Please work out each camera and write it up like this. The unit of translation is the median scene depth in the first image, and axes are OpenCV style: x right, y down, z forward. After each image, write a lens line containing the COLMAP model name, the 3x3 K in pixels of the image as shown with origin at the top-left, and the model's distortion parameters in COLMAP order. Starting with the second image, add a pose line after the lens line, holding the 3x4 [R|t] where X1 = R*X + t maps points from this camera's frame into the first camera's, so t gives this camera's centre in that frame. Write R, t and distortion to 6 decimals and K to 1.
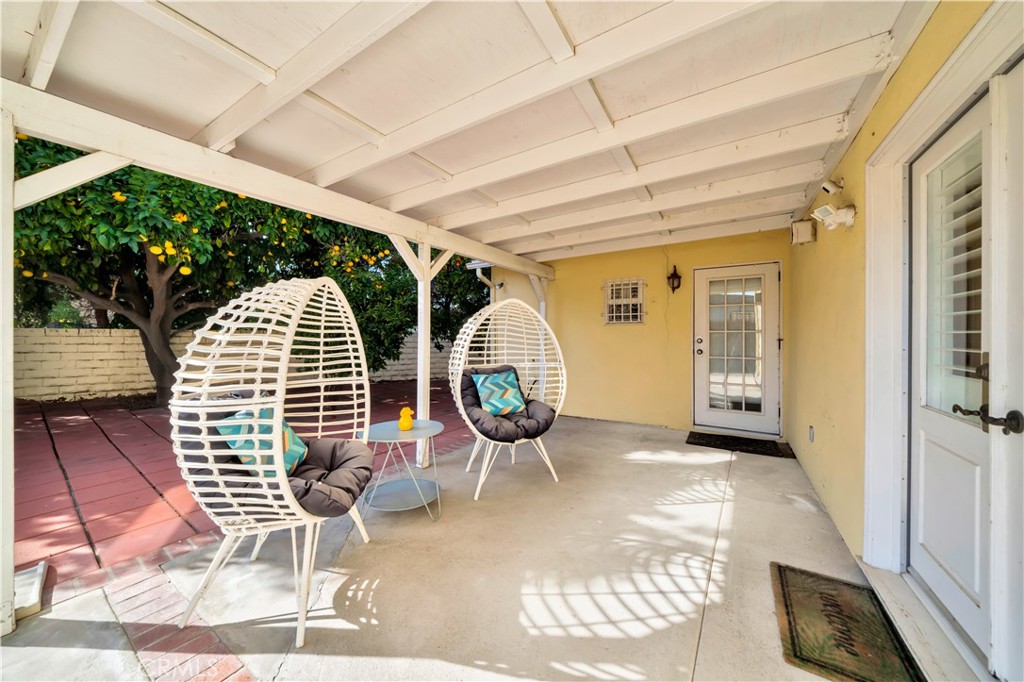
lens RADIAL K [[350.2, 0, 495.1], [0, 350.2, 335.6], [0, 0, 1]] dist [-0.000160, -0.000034]
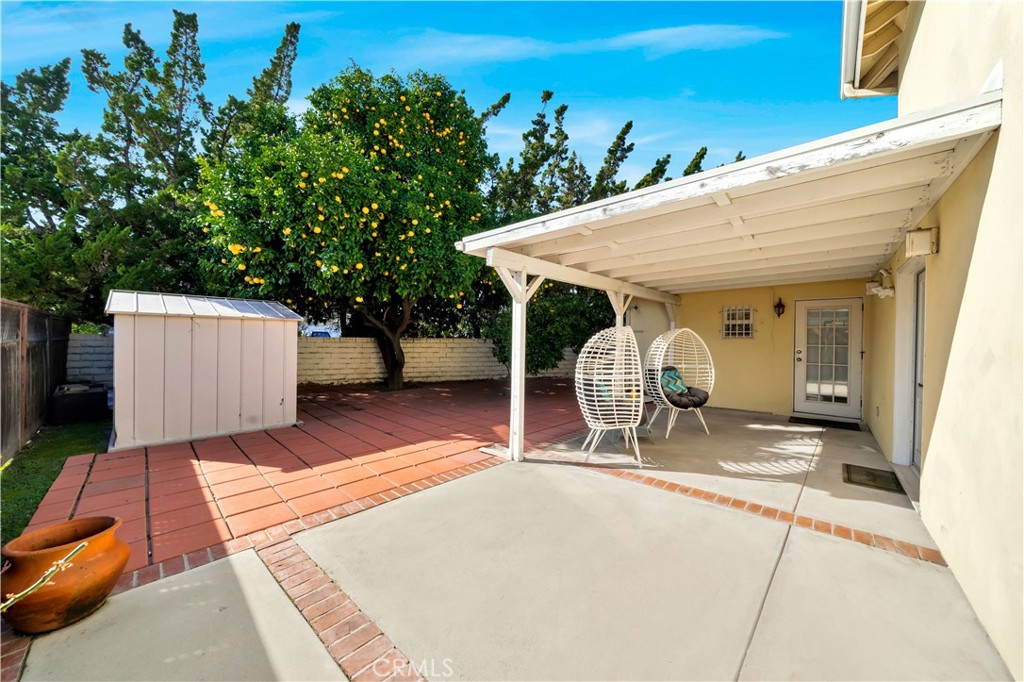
lens RADIAL K [[350.2, 0, 510.5], [0, 350.2, 343.0], [0, 0, 1]] dist [-0.000160, -0.000034]
pose [[0.990002, 0.010658, -0.140652, -0.444775], [-0.009179, 0.999896, 0.011158, -0.032075], [0.140756, -0.009755, 0.989996, -0.674016]]
